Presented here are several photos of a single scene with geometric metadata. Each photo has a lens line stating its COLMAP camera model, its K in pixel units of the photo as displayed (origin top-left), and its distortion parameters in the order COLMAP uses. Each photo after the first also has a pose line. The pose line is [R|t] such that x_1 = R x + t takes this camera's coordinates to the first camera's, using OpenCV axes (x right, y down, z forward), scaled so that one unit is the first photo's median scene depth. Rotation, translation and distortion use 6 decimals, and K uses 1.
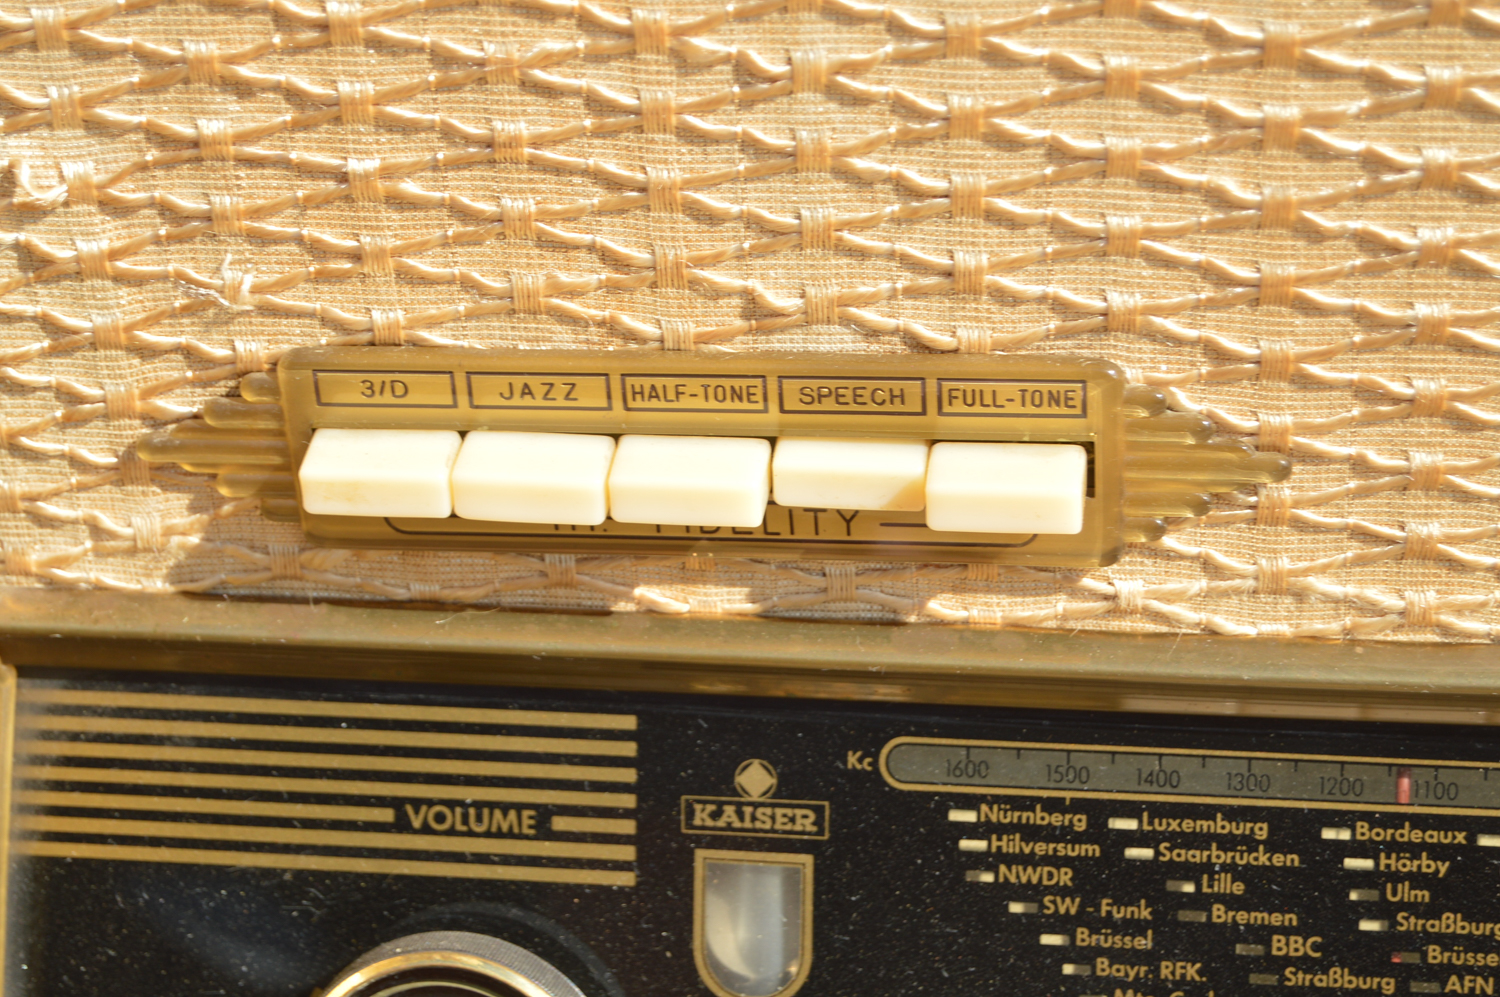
lens RADIAL K [[3343.9, 0, 750.0], [0, 3343.9, 498.5], [0, 0, 1]] dist [-0.021988, -0.127362]
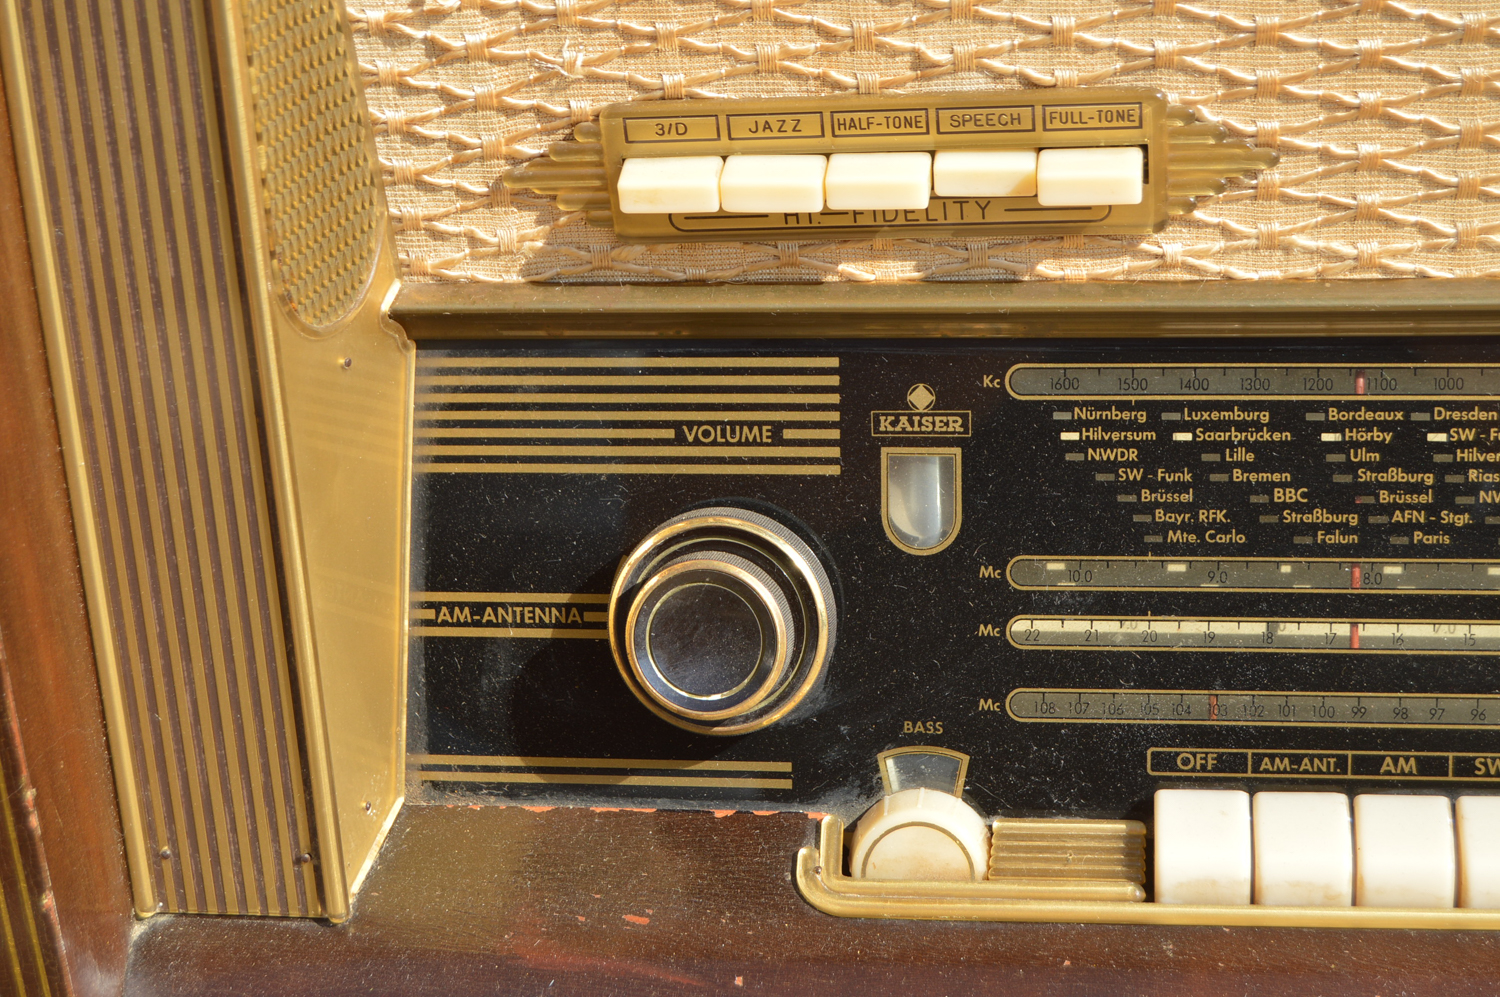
lens RADIAL K [[2823.2, 0, 750.0], [0, 2823.2, 498.5], [0, 0, 1]] dist [-0.032786, -0.064961]
pose [[0.999492, -0.029299, -0.012580, -0.062255], [0.029352, 0.999561, 0.004072, 0.126883], [0.012455, -0.004439, 0.999913, -0.261522]]
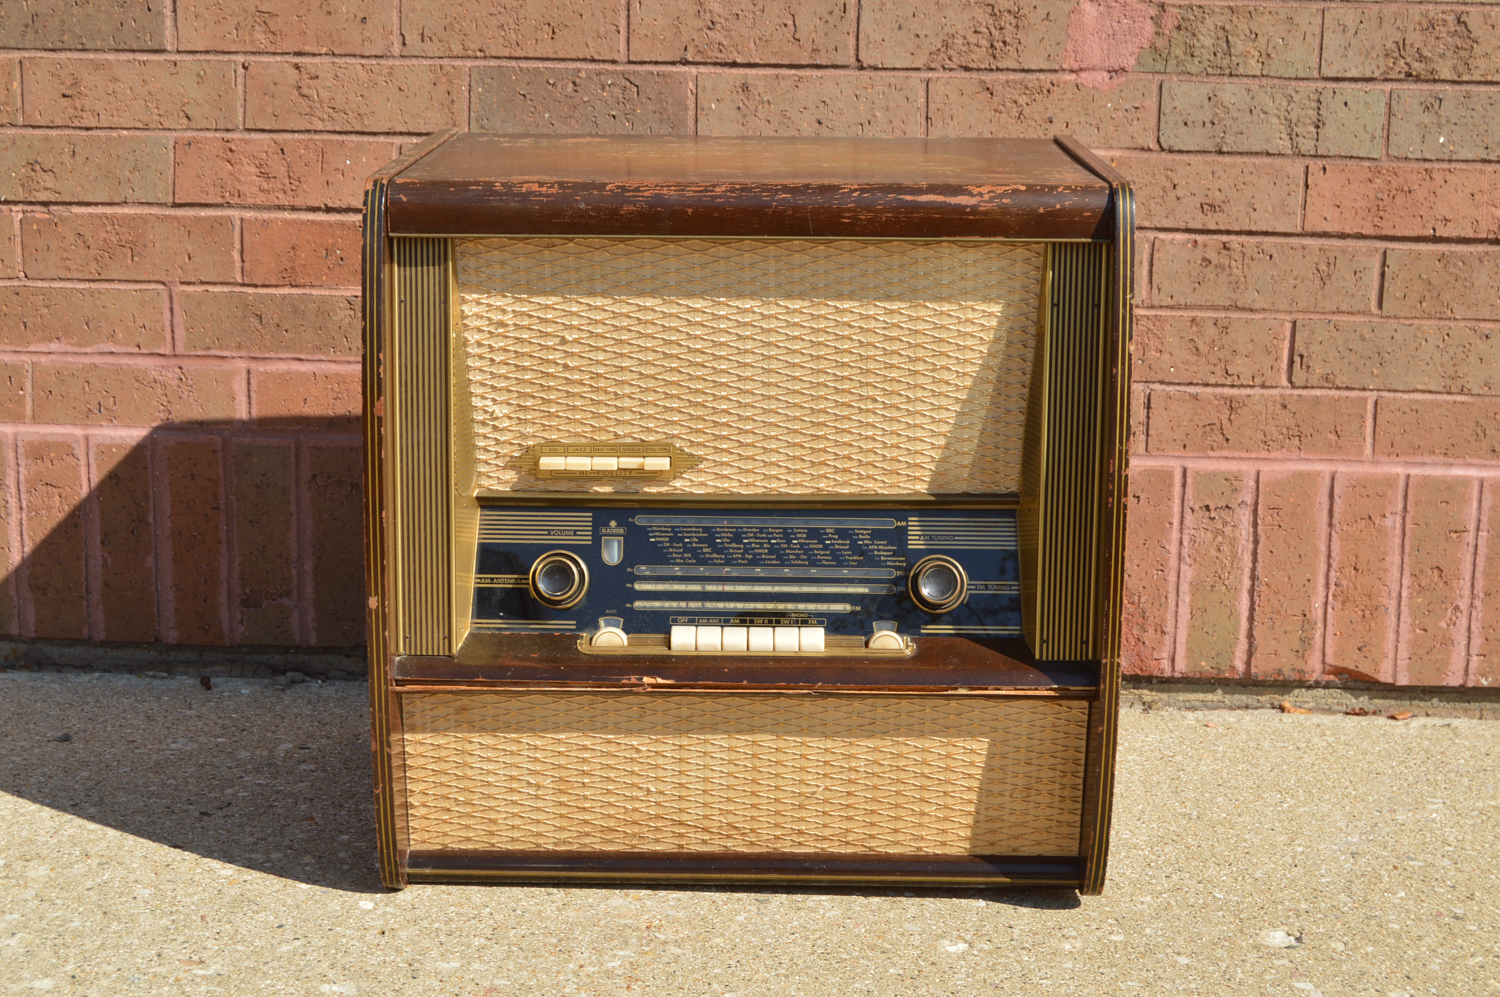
lens RADIAL K [[2171.4, 0, 750.0], [0, 2171.4, 498.5], [0, 0, 1]] dist [-0.057991, 0.029023]
pose [[0.991257, 0.010823, 0.131499, -0.265838], [0.019614, 0.973469, -0.227975, 0.931080], [-0.130478, 0.228561, 0.964746, -2.731766]]
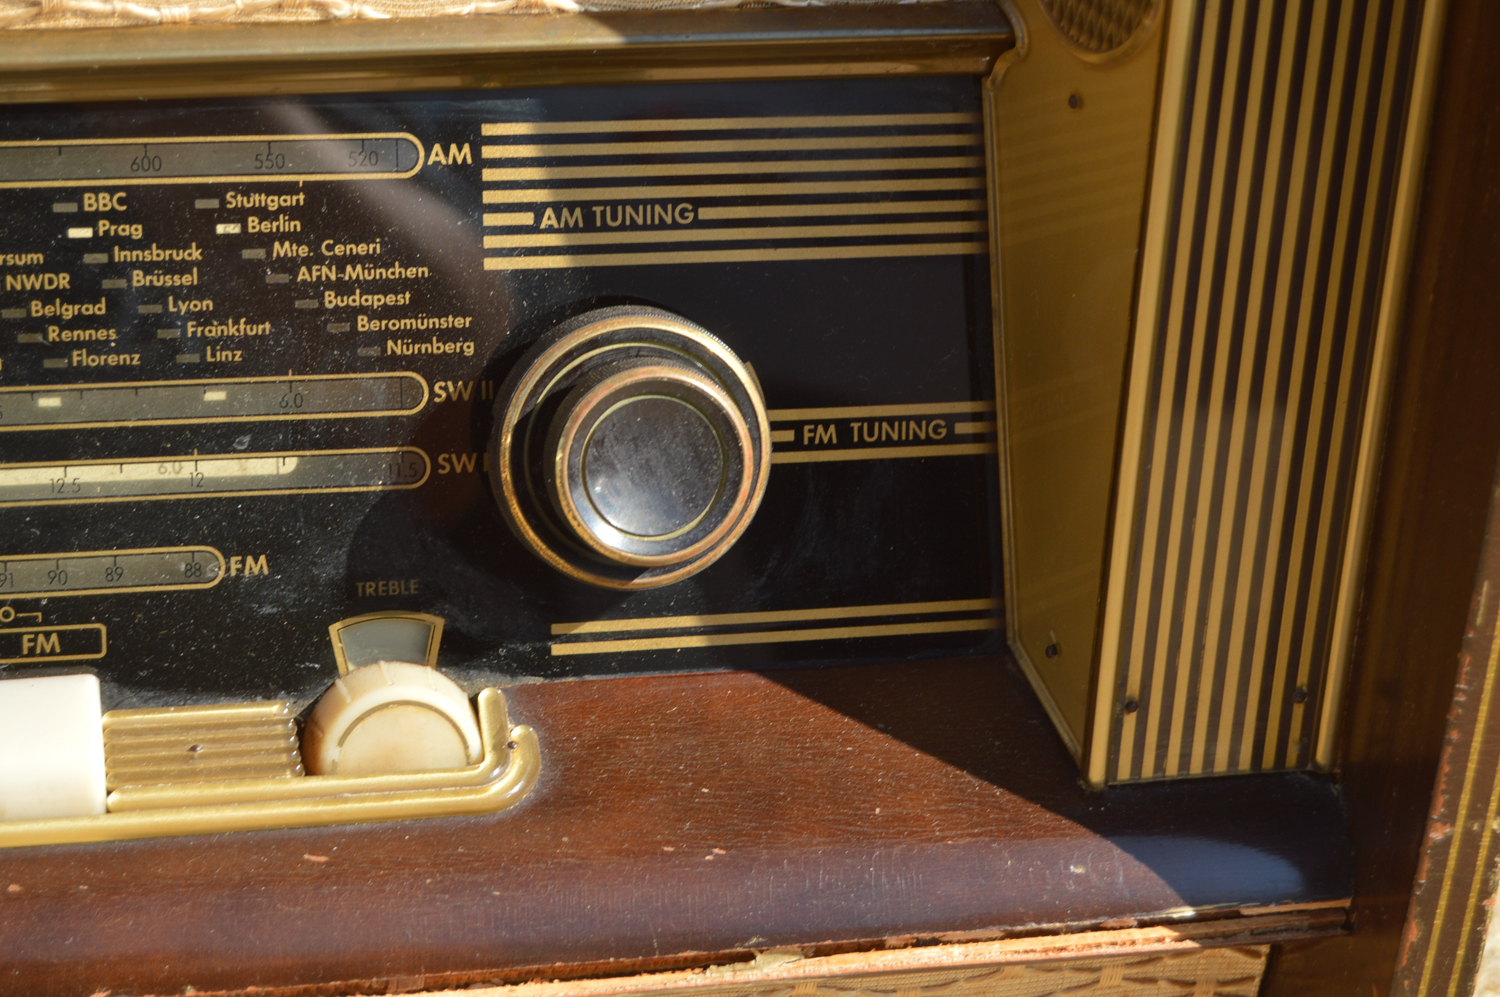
lens RADIAL K [[3343.9, 0, 750.0], [0, 3343.9, 498.5], [0, 0, 1]] dist [-0.021988, -0.127362]
pose [[0.929284, -0.088898, 0.358509, 0.158812], [0.066525, 0.995015, 0.074290, 0.140528], [-0.363327, -0.045186, 0.930565, -0.223707]]
